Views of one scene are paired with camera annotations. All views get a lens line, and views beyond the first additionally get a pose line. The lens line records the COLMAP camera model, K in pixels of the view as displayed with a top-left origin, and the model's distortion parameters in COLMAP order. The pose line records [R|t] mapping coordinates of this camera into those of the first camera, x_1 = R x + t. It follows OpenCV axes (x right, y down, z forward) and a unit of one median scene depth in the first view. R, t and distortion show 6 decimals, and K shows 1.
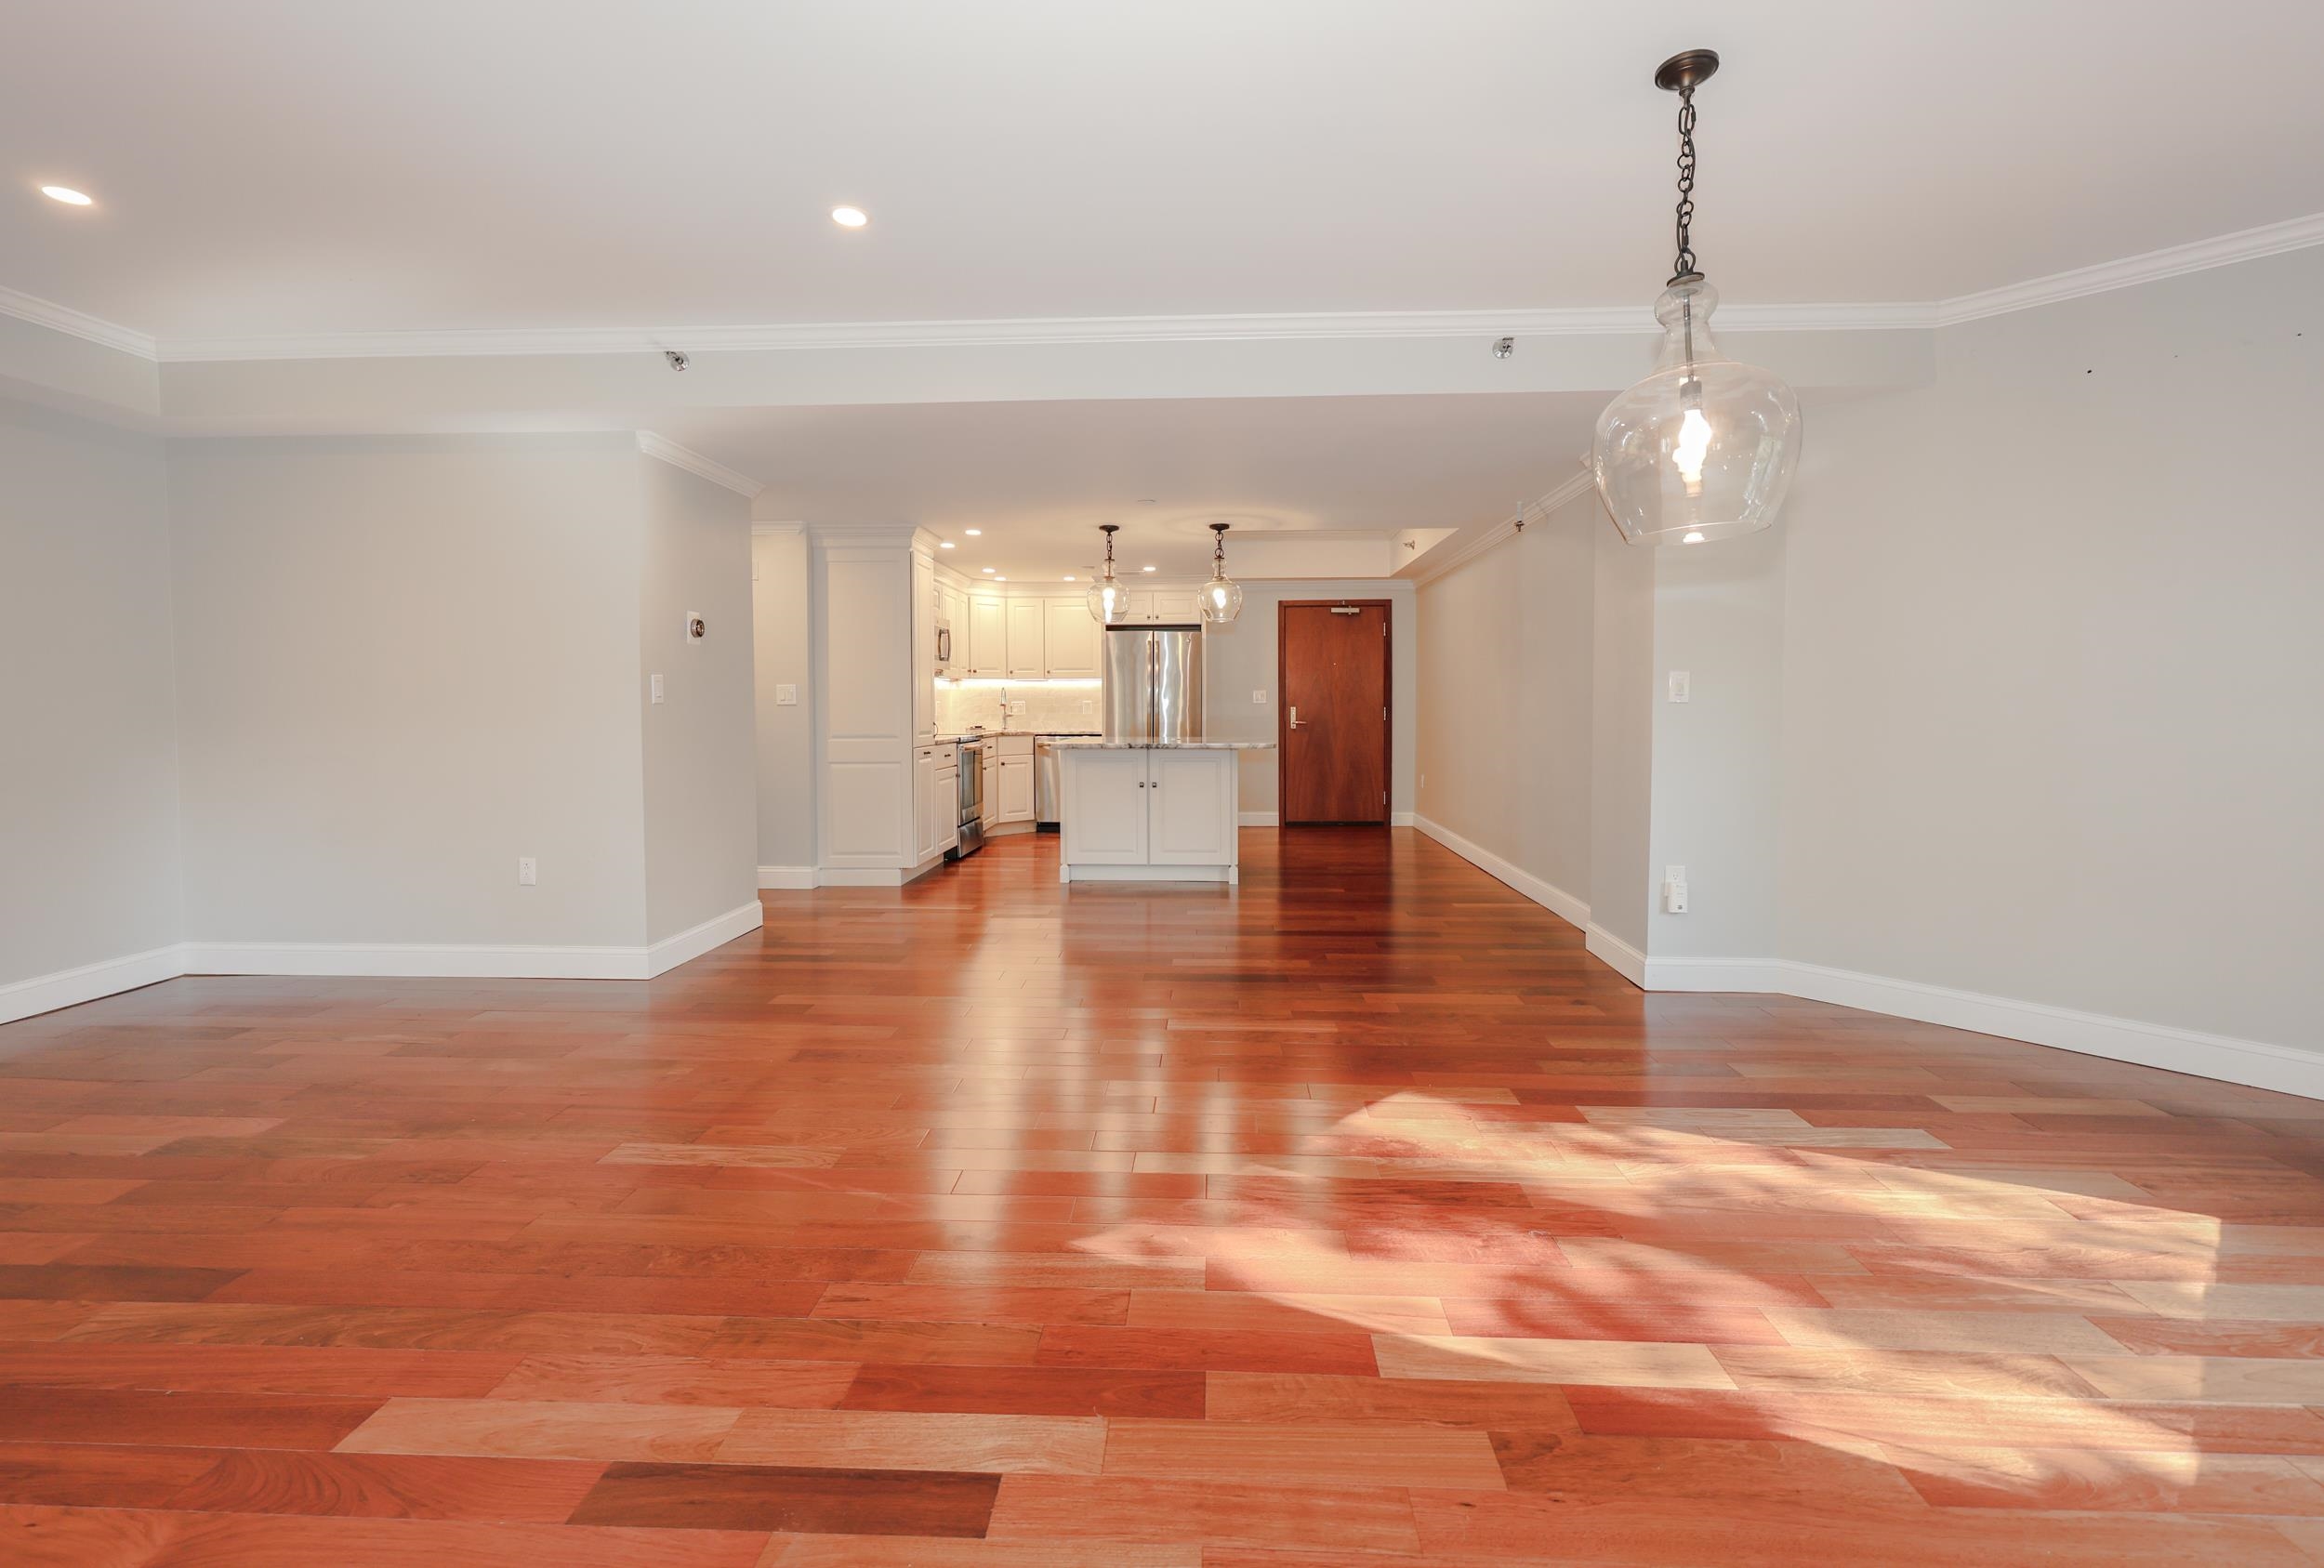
lens RADIAL K [[1007.9, 0, 1161.8], [0, 1007.9, 732.8], [0, 0, 1]] dist [0.009646, 0.000045]
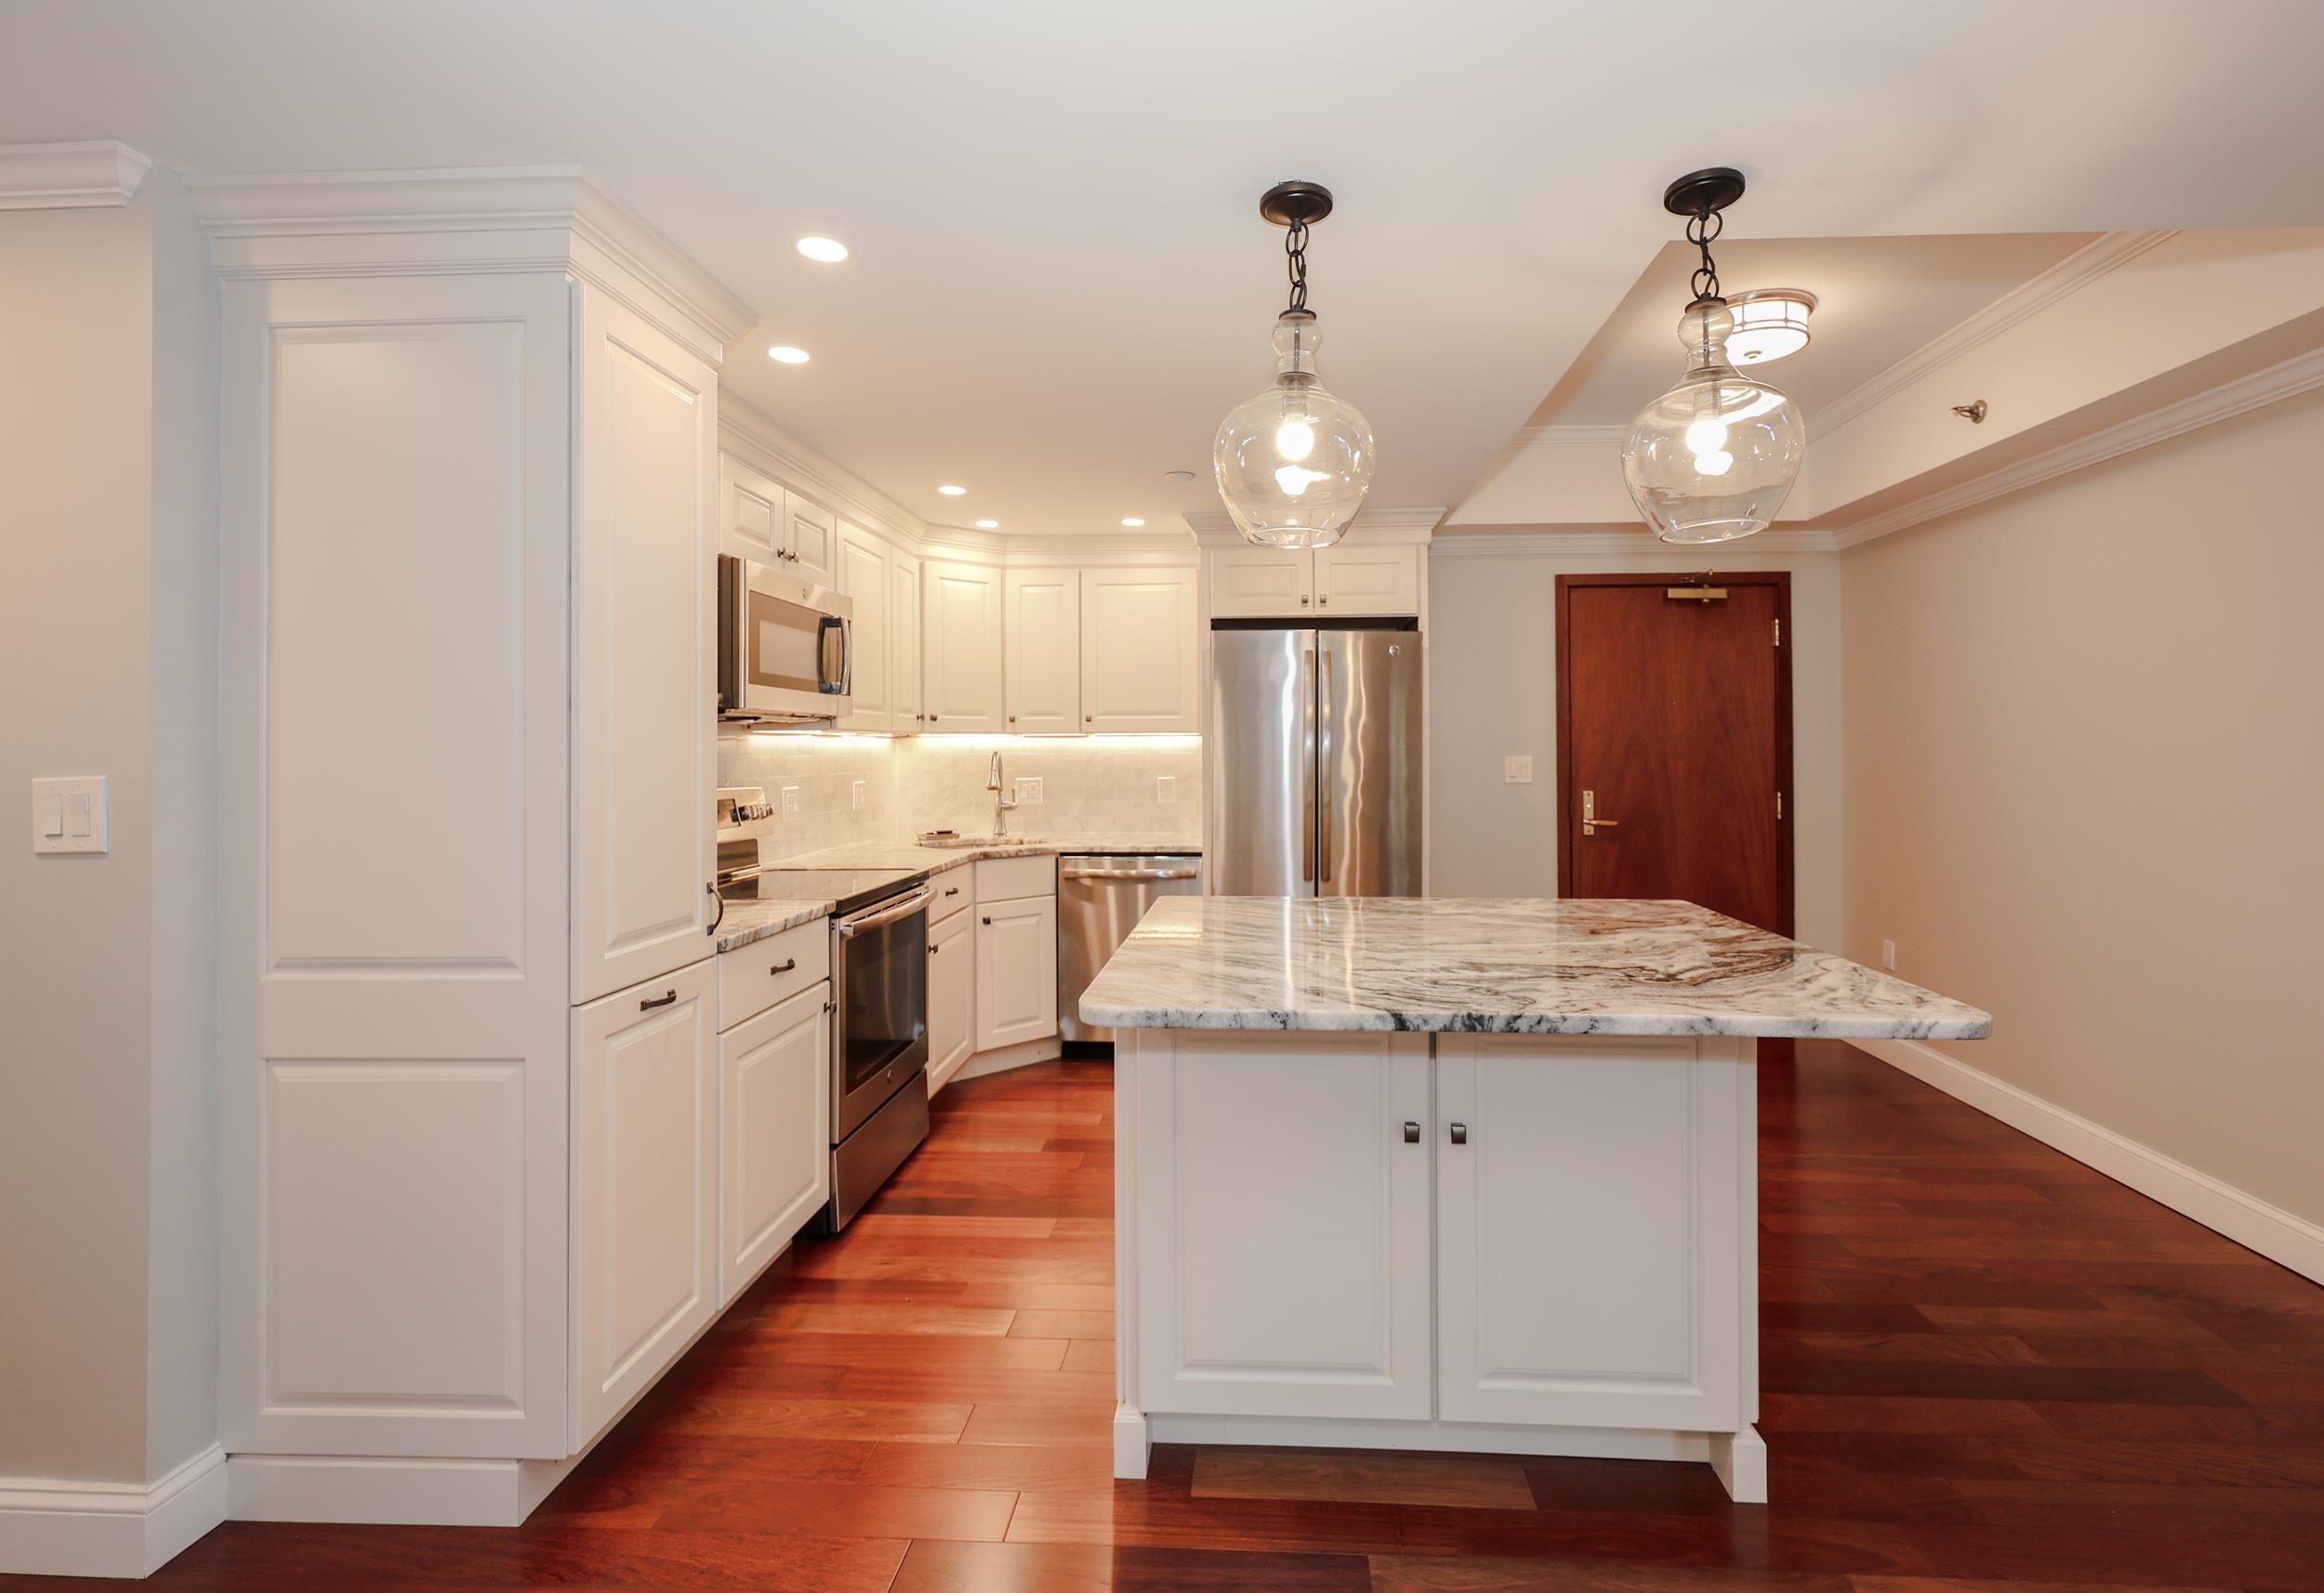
lens RADIAL K [[1067.4, 0, 1230.0], [0, 1067.4, 757.6], [0, 0, 1]] dist [-0.003317, -0.000294]
pose [[0.999942, 0.000214, 0.010805, -0.056359], [0.000005, 0.999796, -0.020222, -0.035457], [-0.010808, 0.020221, 0.999737, 0.548228]]
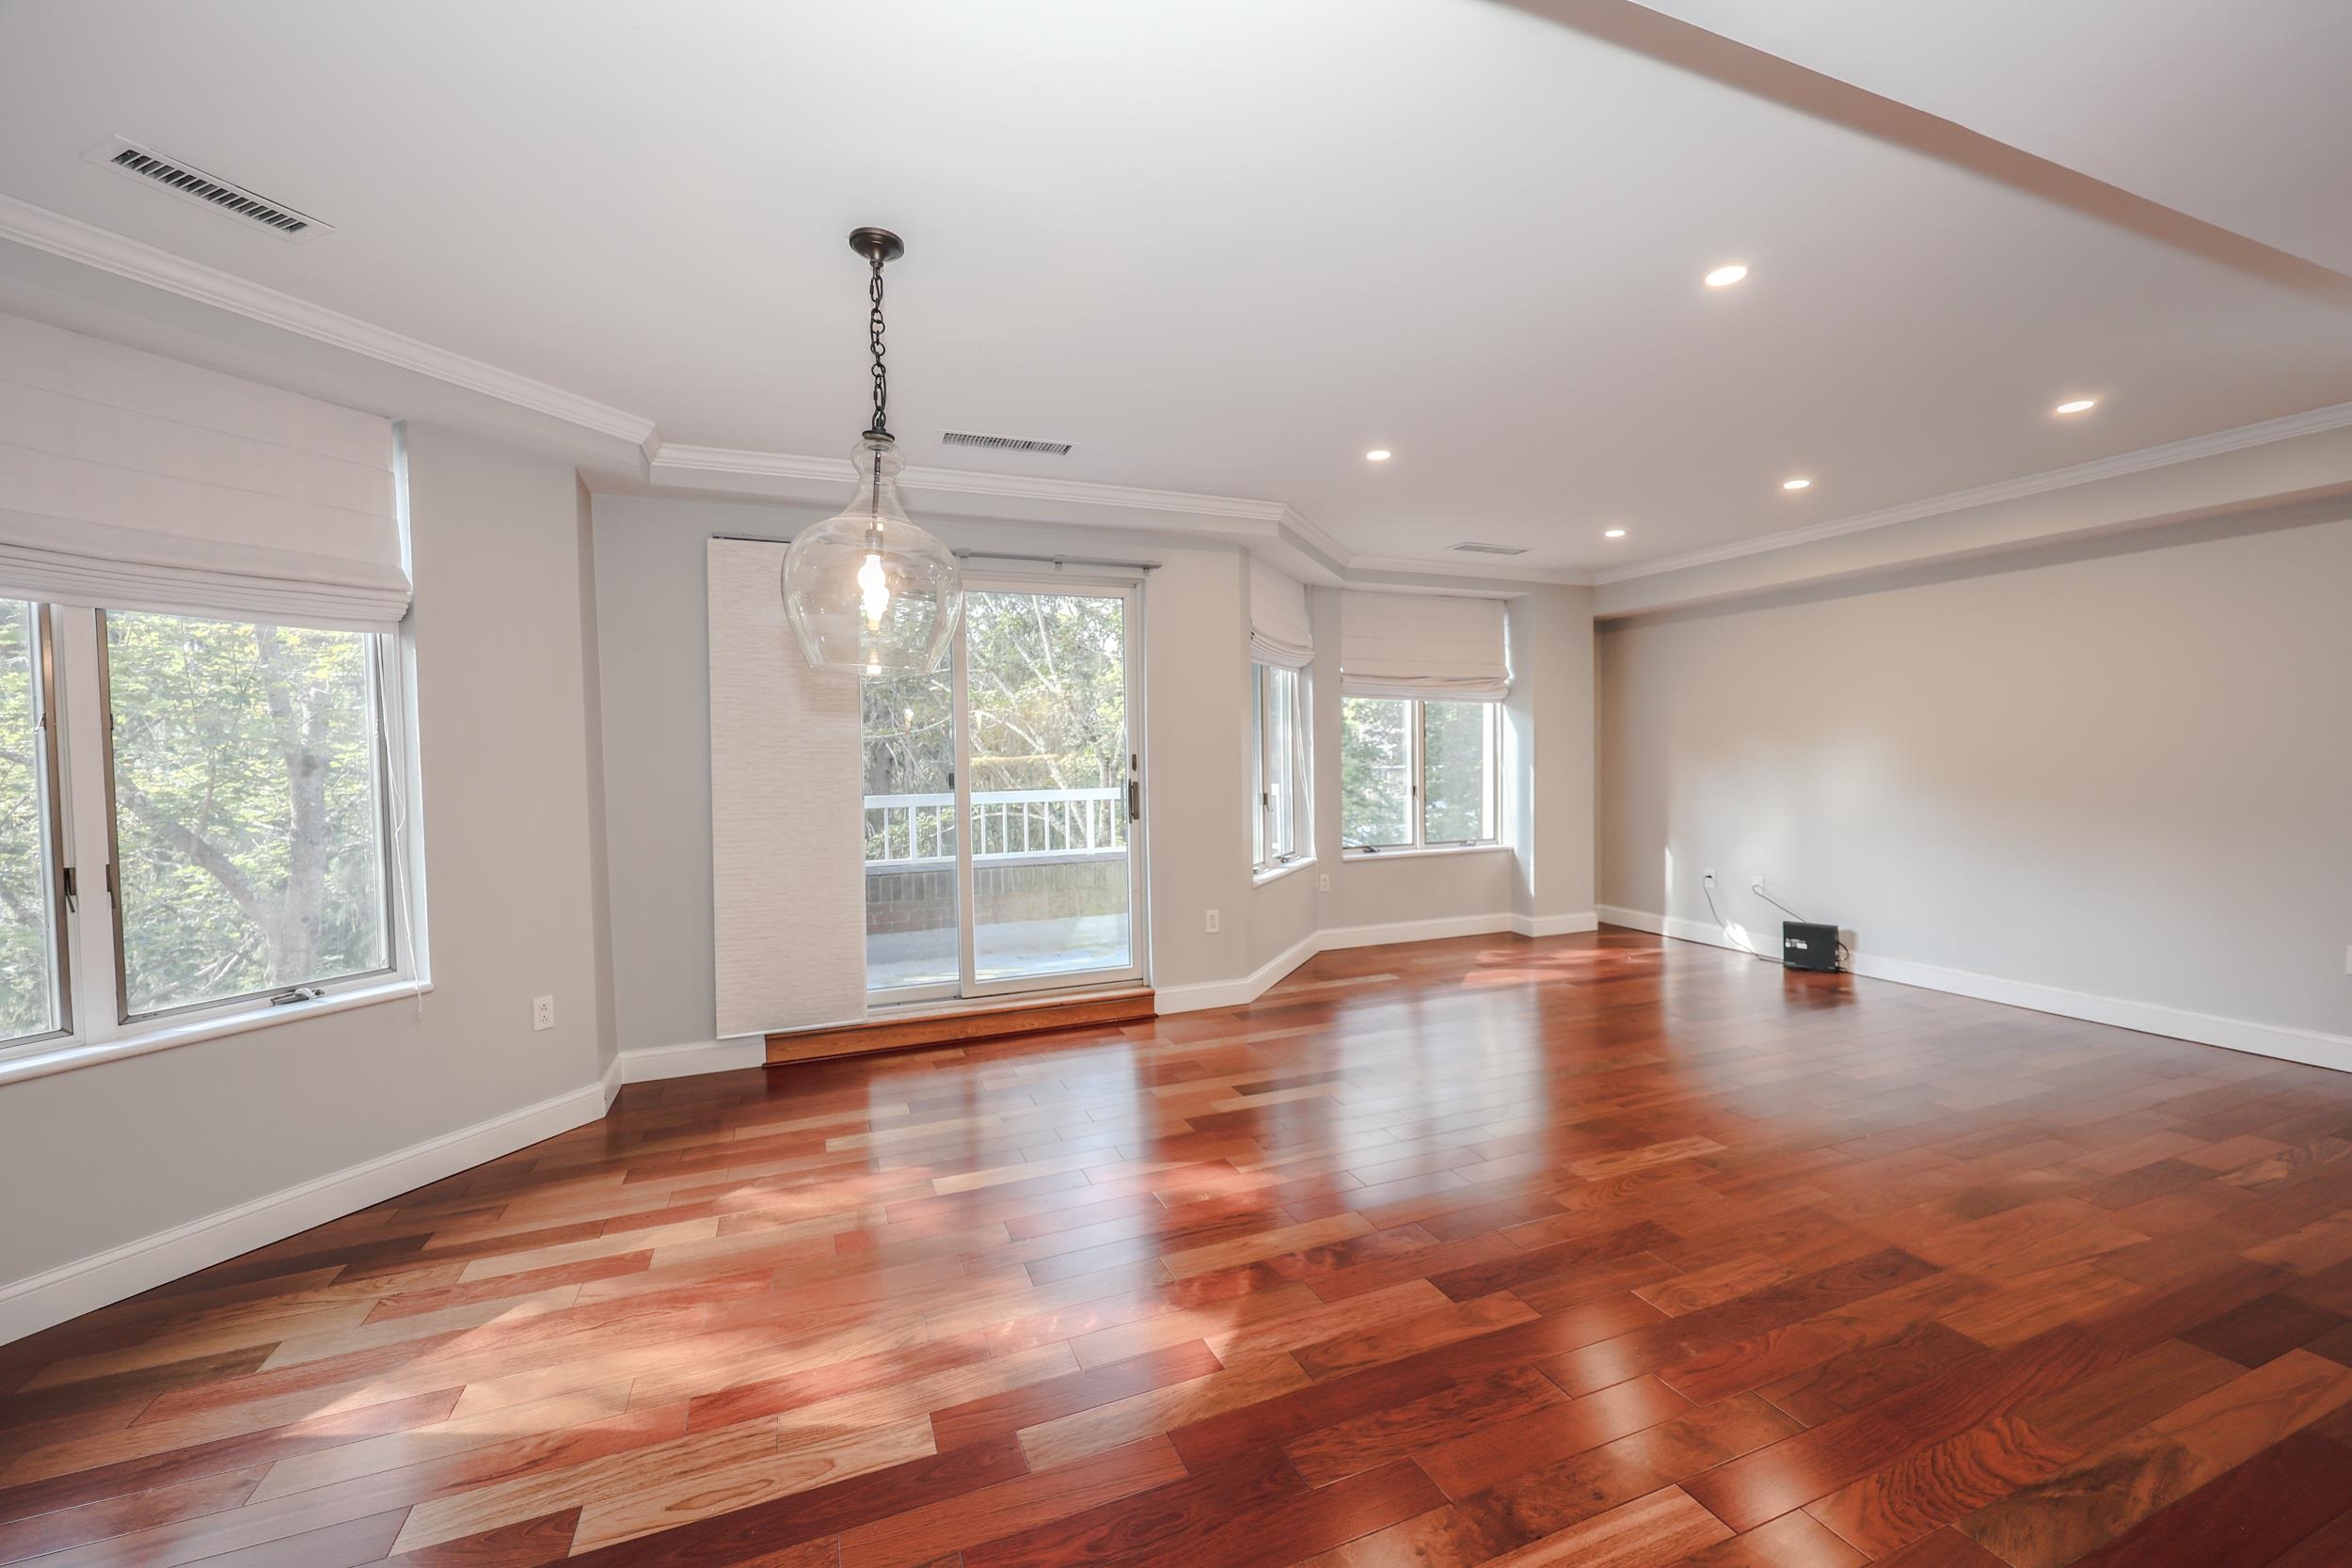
lens RADIAL K [[956.1, 0, 1185.6], [0, 956.1, 789.2], [0, 0, 1]] dist [0.002492, 0.000279]
pose [[-0.907985, 0.031702, -0.417801, 0.174698], [0.000728, 0.997251, 0.074088, -0.039312], [0.419001, 0.066967, -0.905513, 0.553663]]
